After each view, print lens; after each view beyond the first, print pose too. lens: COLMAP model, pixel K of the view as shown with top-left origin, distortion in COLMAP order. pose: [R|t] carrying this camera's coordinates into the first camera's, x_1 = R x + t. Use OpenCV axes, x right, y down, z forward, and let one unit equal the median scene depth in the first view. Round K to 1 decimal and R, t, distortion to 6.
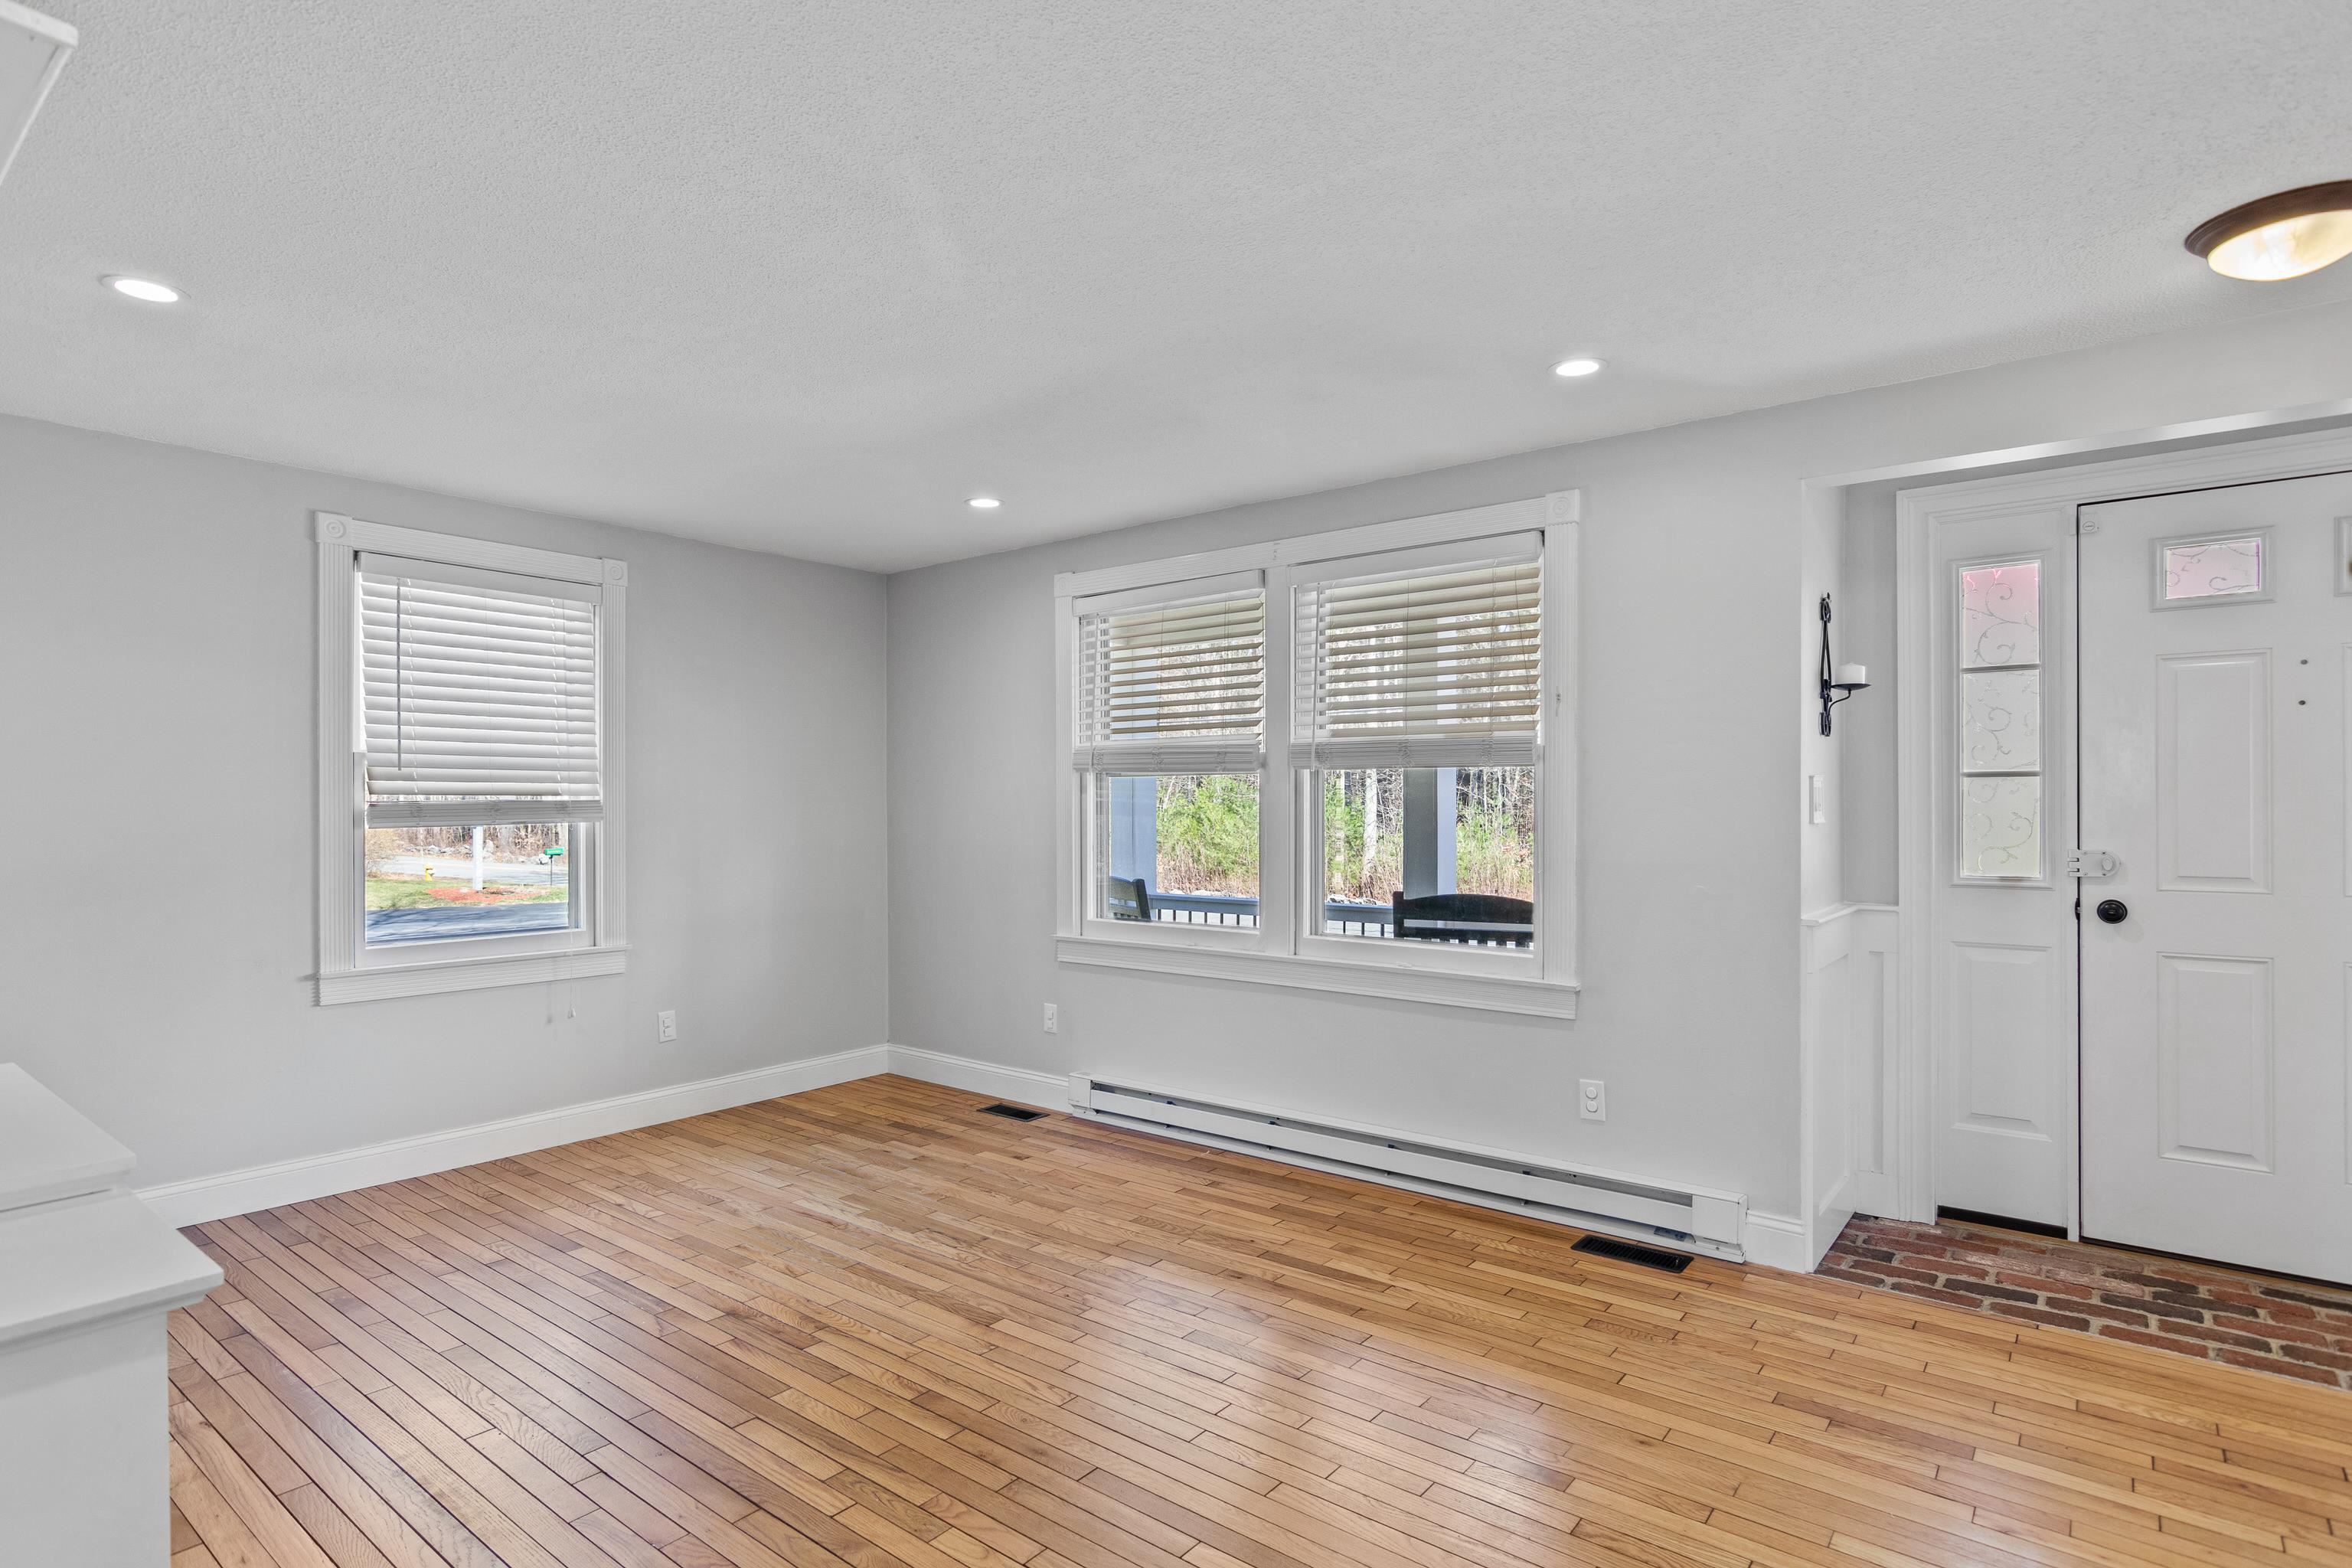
lens RADIAL K [[1209.9, 0, 1173.4], [0, 1209.9, 800.6], [0, 0, 1]] dist [-0.010716, 0.004795]
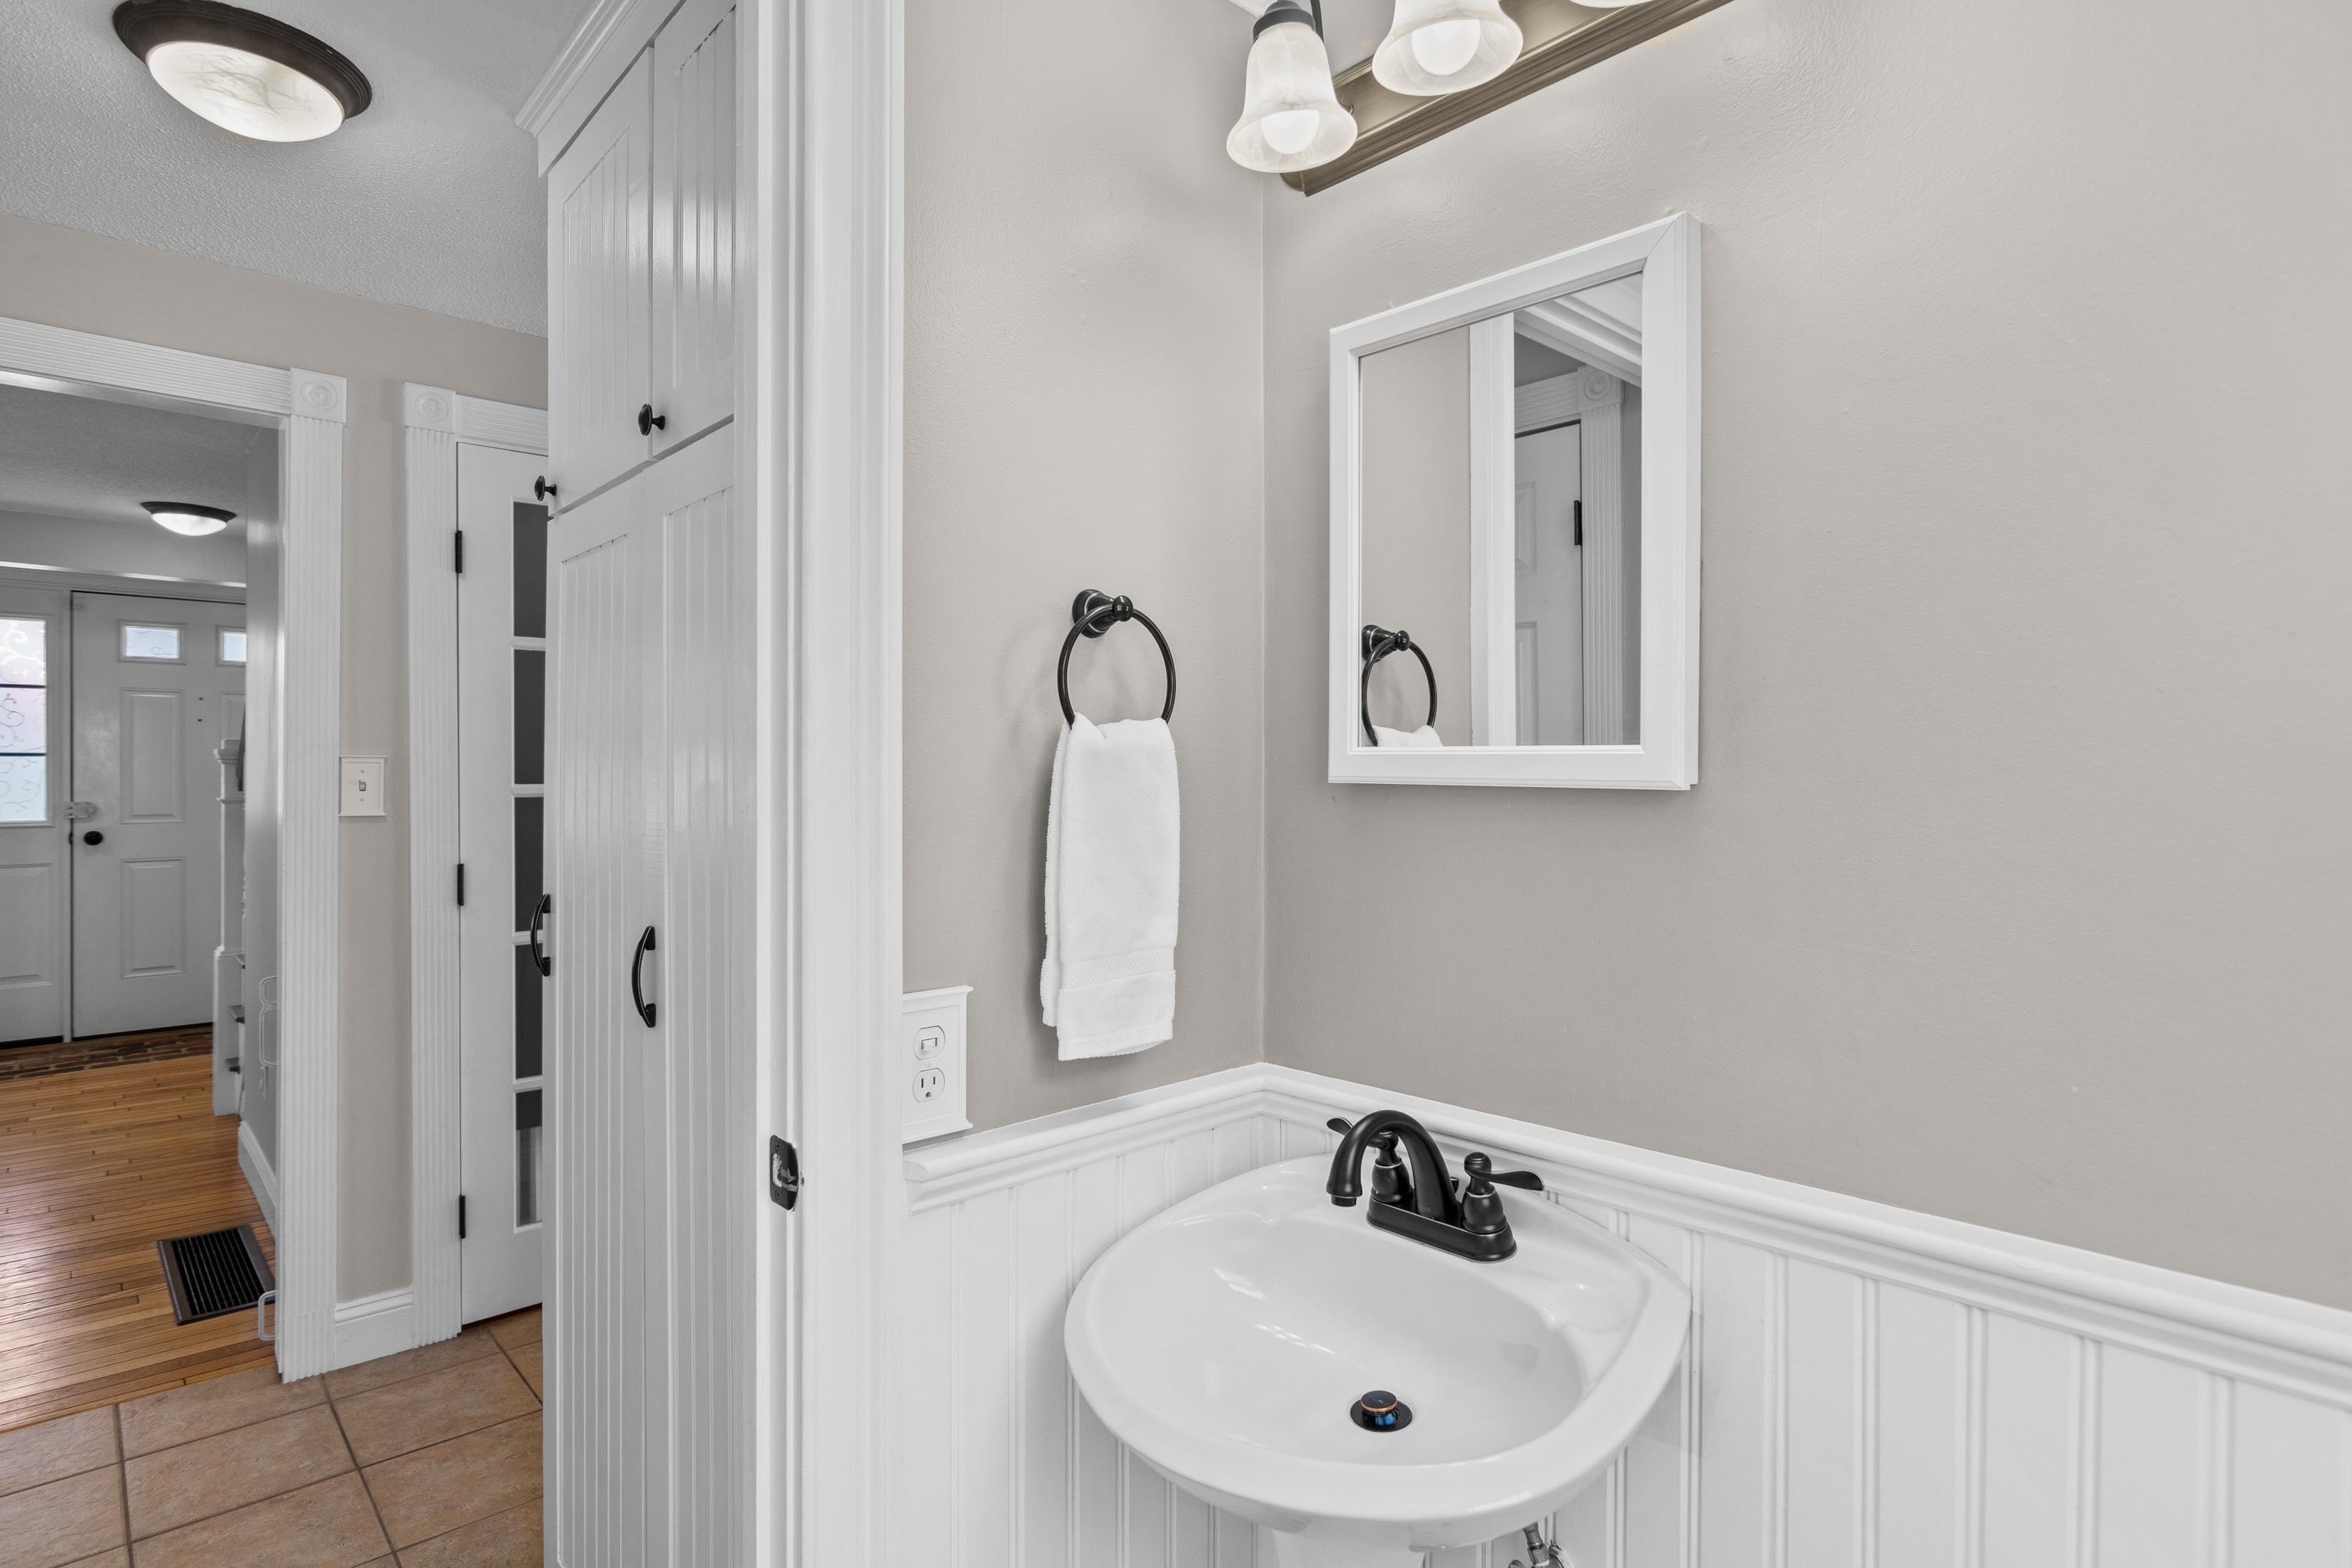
lens RADIAL K [[1209.9, 0, 1175.2], [0, 1209.9, 782.7], [0, 0, 1]] dist [-0.010716, 0.004795]
pose [[0.153344, 0.001258, 0.988172, -0.636601], [-0.003933, 0.999992, -0.000662, 0.009932], [-0.988165, -0.003785, 0.153347, -0.735817]]
